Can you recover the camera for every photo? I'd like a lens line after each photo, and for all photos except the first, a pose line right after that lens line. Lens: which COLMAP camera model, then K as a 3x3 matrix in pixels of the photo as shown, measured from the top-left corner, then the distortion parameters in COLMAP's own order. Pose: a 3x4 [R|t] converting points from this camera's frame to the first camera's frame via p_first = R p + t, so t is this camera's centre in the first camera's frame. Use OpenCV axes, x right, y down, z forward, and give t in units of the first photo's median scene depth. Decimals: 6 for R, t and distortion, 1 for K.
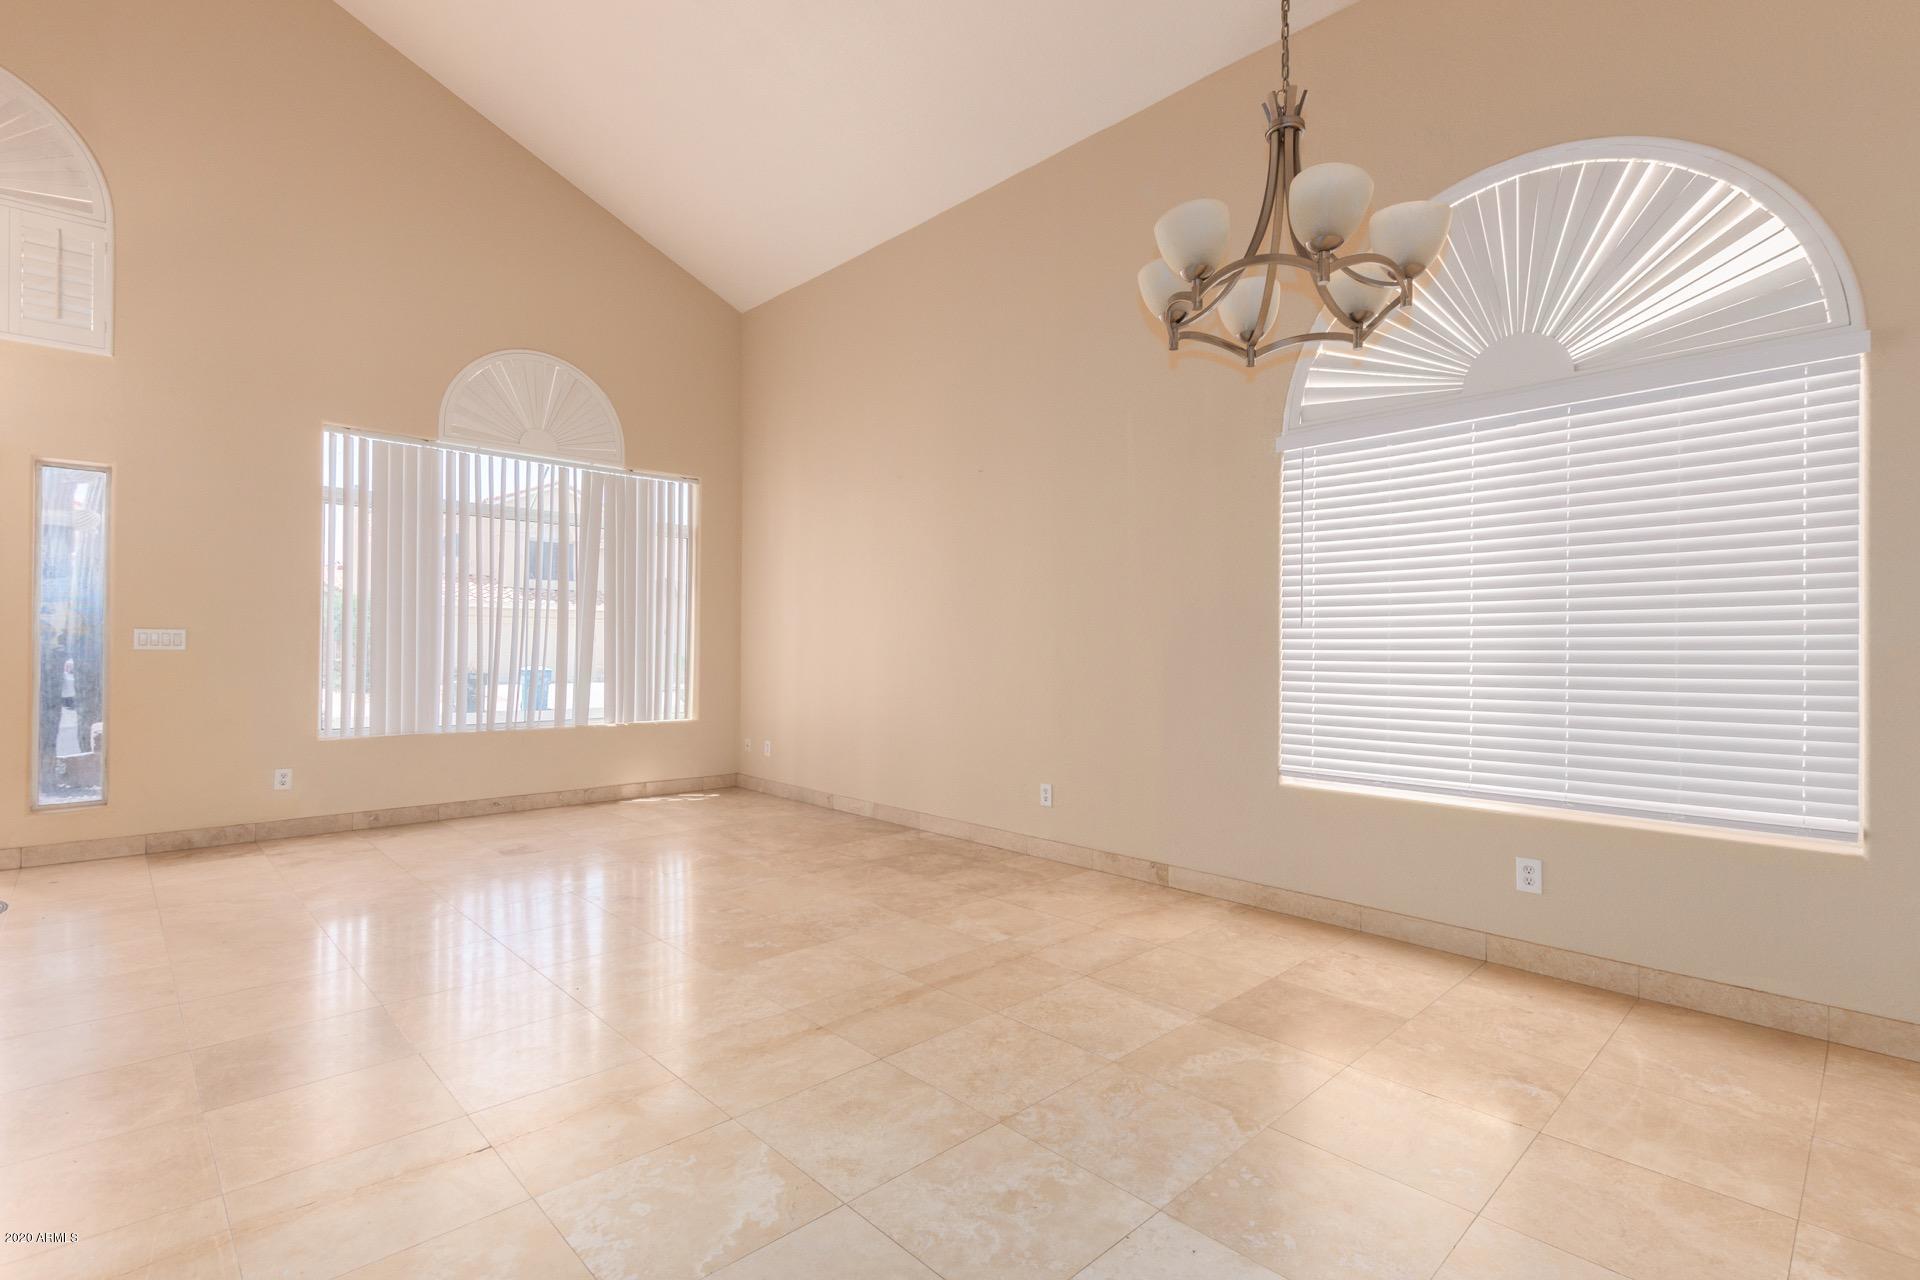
lens RADIAL K [[888.9, 0, 963.1], [0, 888.9, 642.3], [0, 0, 1]] dist [0.012814, -0.006240]
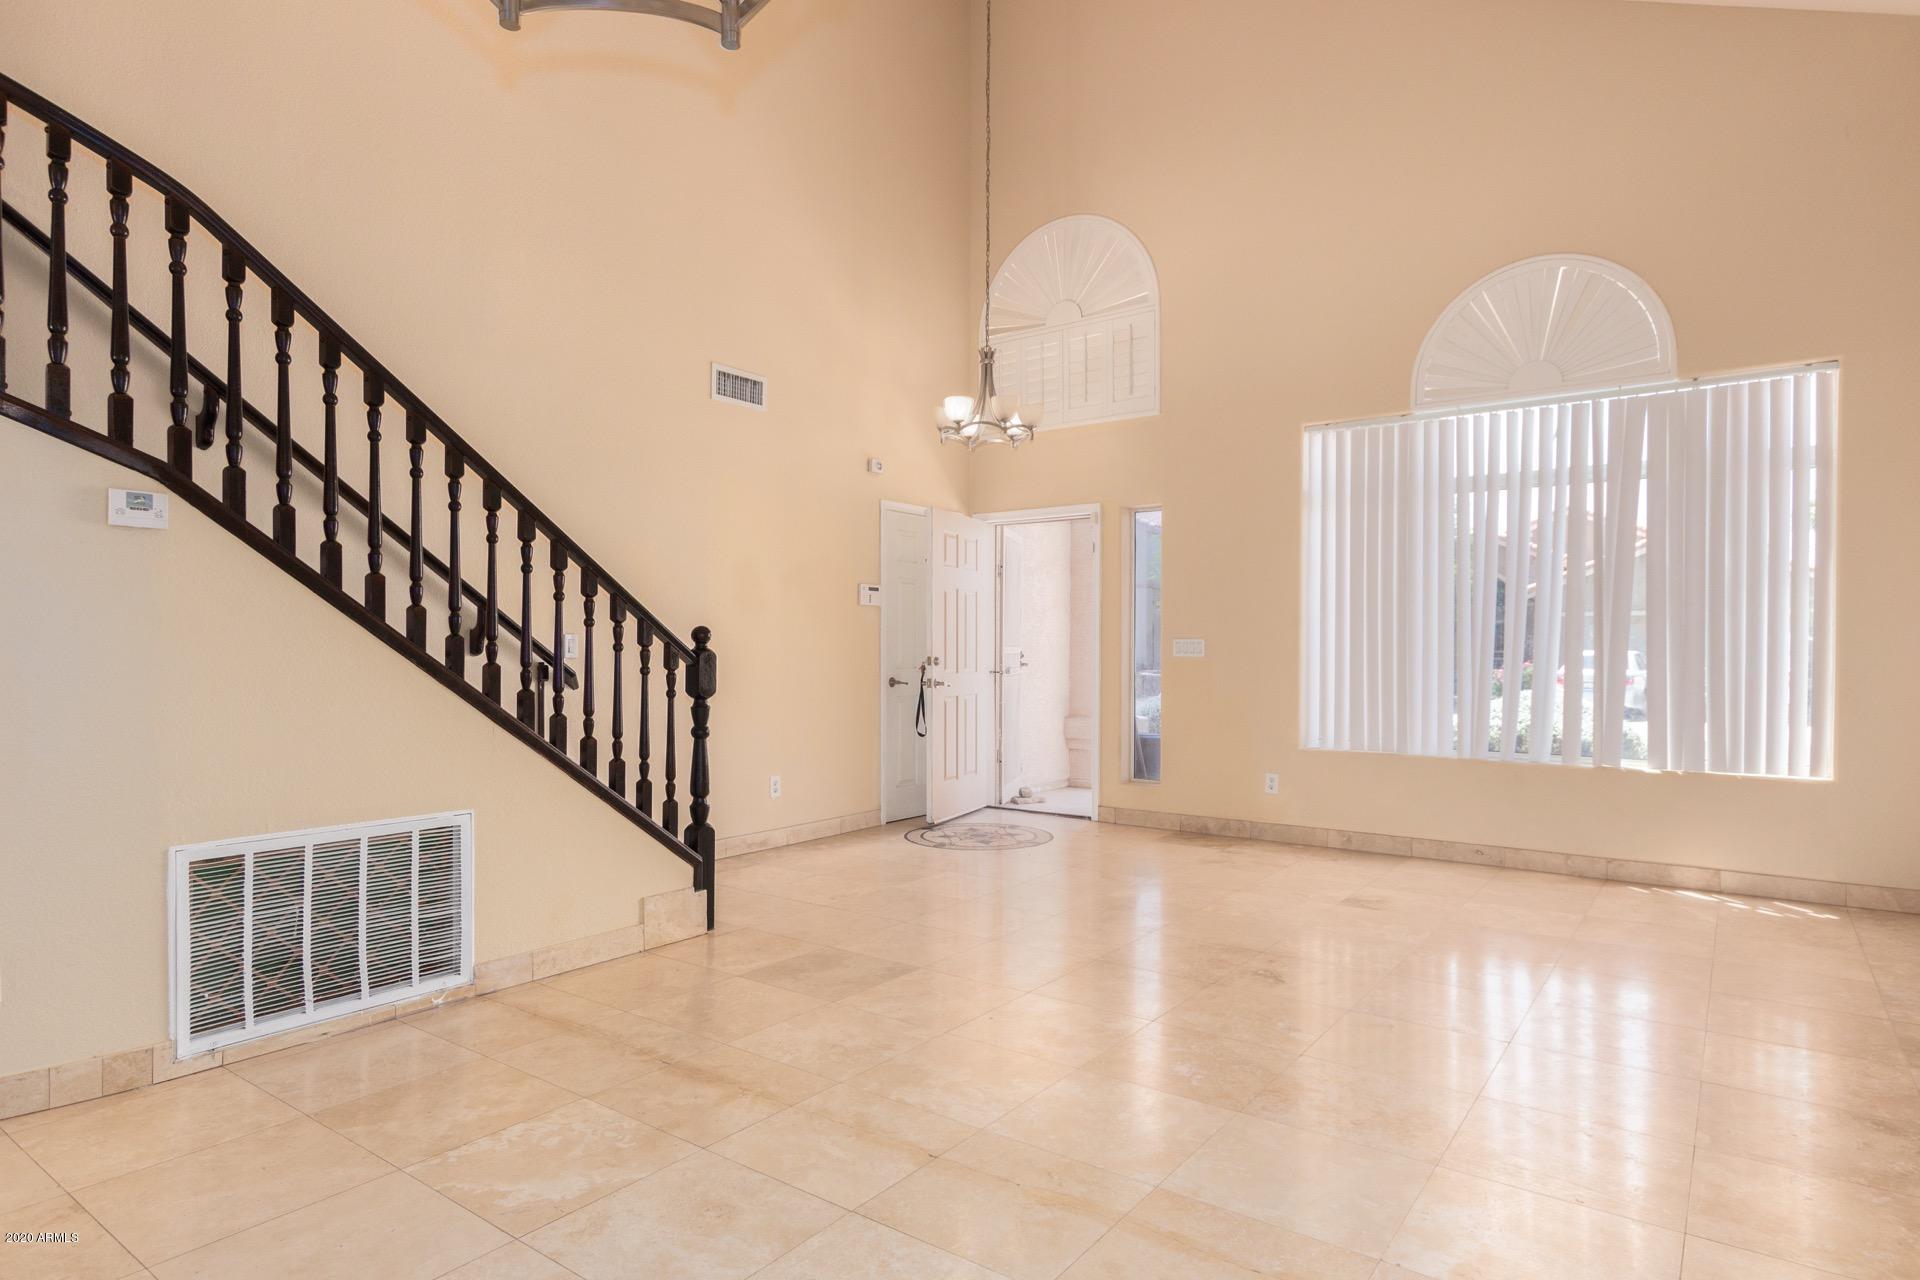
lens RADIAL K [[1059.1, 0, 969.8], [0, 1059.1, 650.6], [0, 0, 1]] dist [0.013802, 0.000327]
pose [[0.176128, -0.004957, -0.984355, 0.504803], [0.005504, 0.999977, -0.004051, 0.005722], [0.984352, -0.004704, 0.176151, 0.602275]]
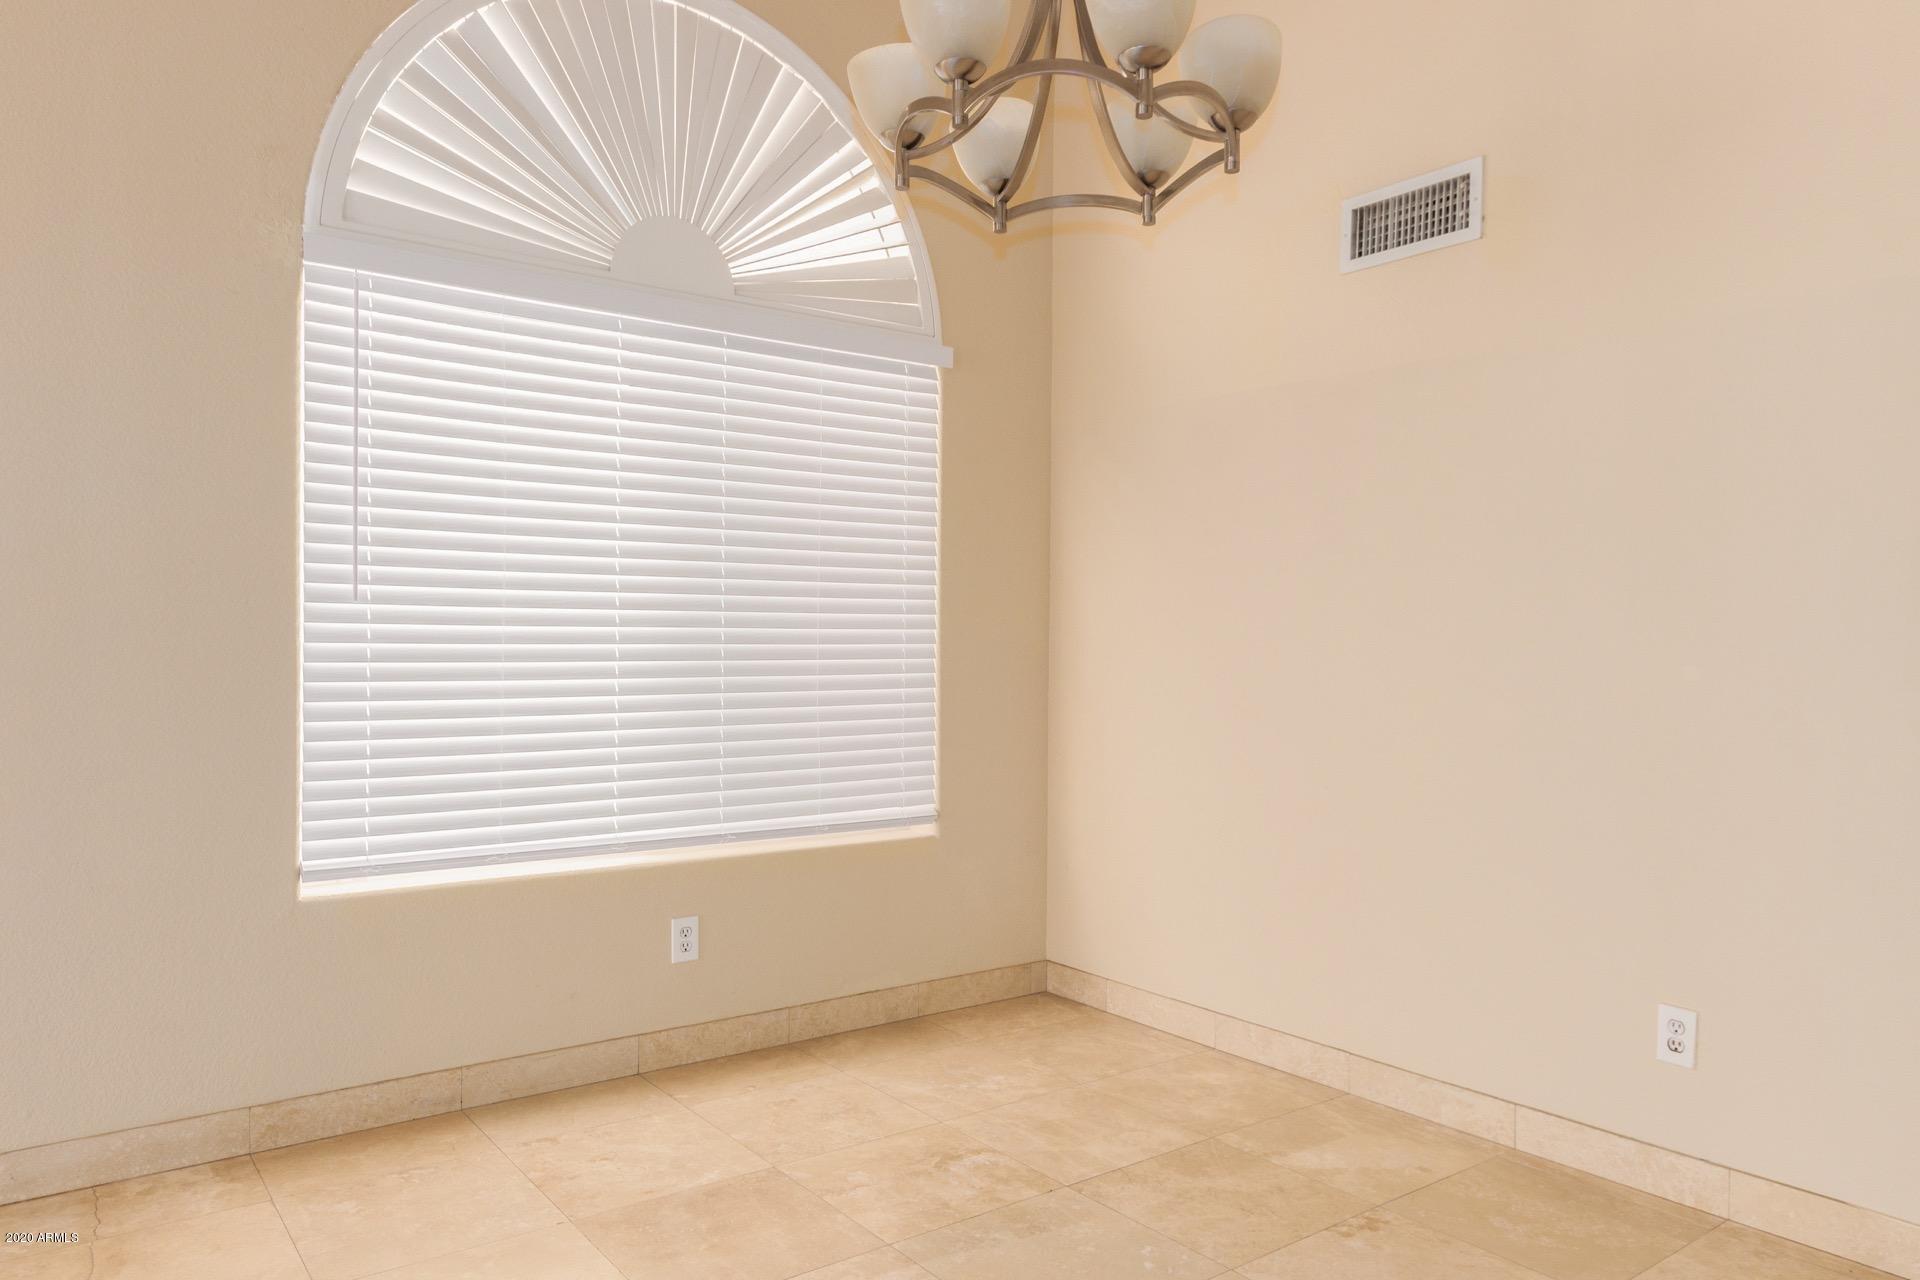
lens RADIAL K [[1286.8, 0, 971.7], [0, 1286.8, 655.0], [0, 0, 1]] dist [0.008903, 0.002792]
pose [[0.110130, -0.012552, 0.993838, -0.352892], [-0.014677, 0.999791, 0.014254, -0.000735], [-0.993809, -0.016156, 0.109923, 0.527208]]
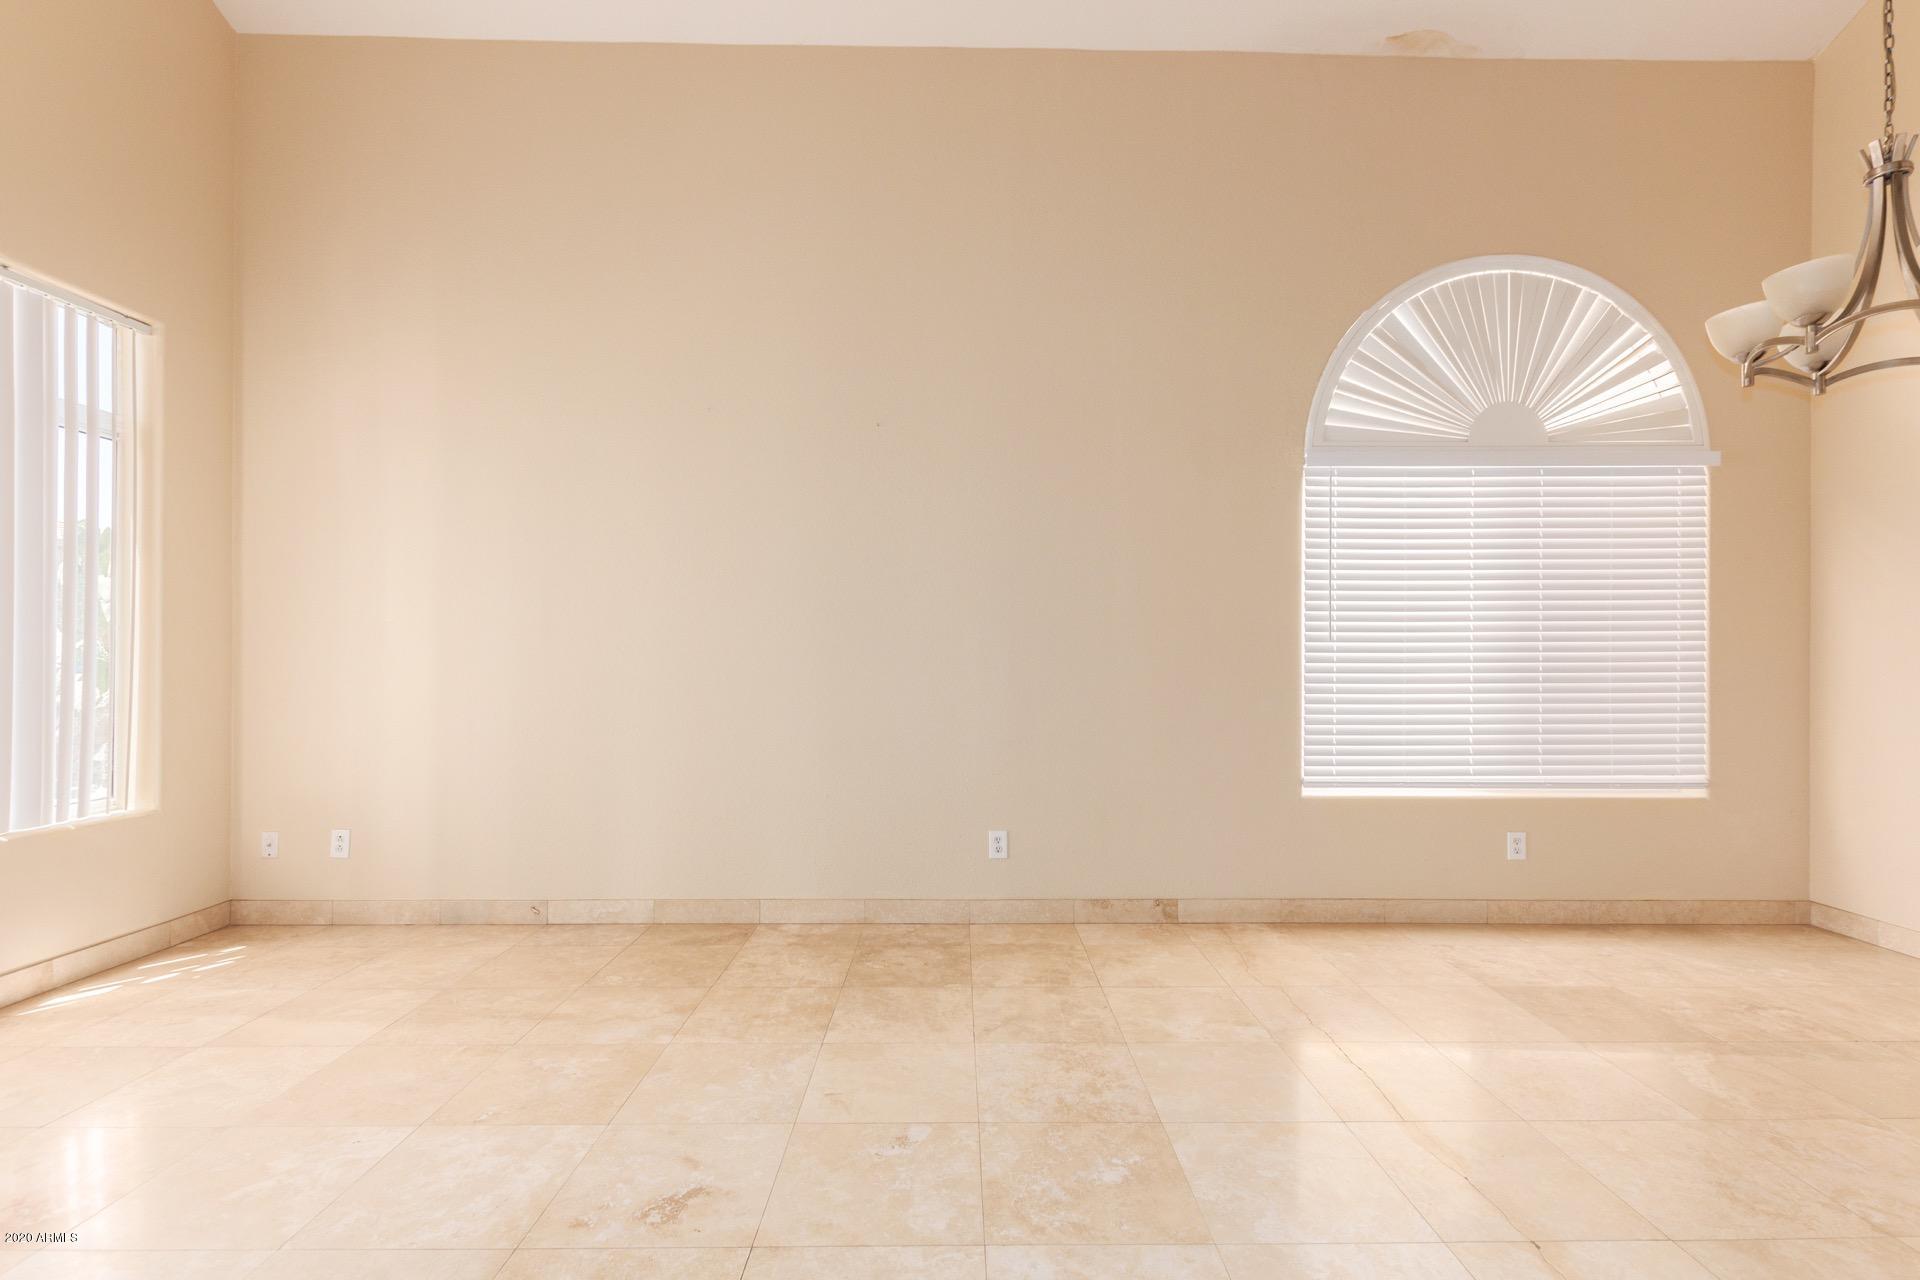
lens RADIAL K [[888.9, 0, 965.4], [0, 888.9, 660.3], [0, 0, 1]] dist [0.012814, -0.006240]
pose [[0.680608, -0.005723, 0.732626, -0.644476], [-0.003333, 0.999935, 0.010907, -0.004521], [-0.732640, -0.009865, 0.680544, 0.594598]]
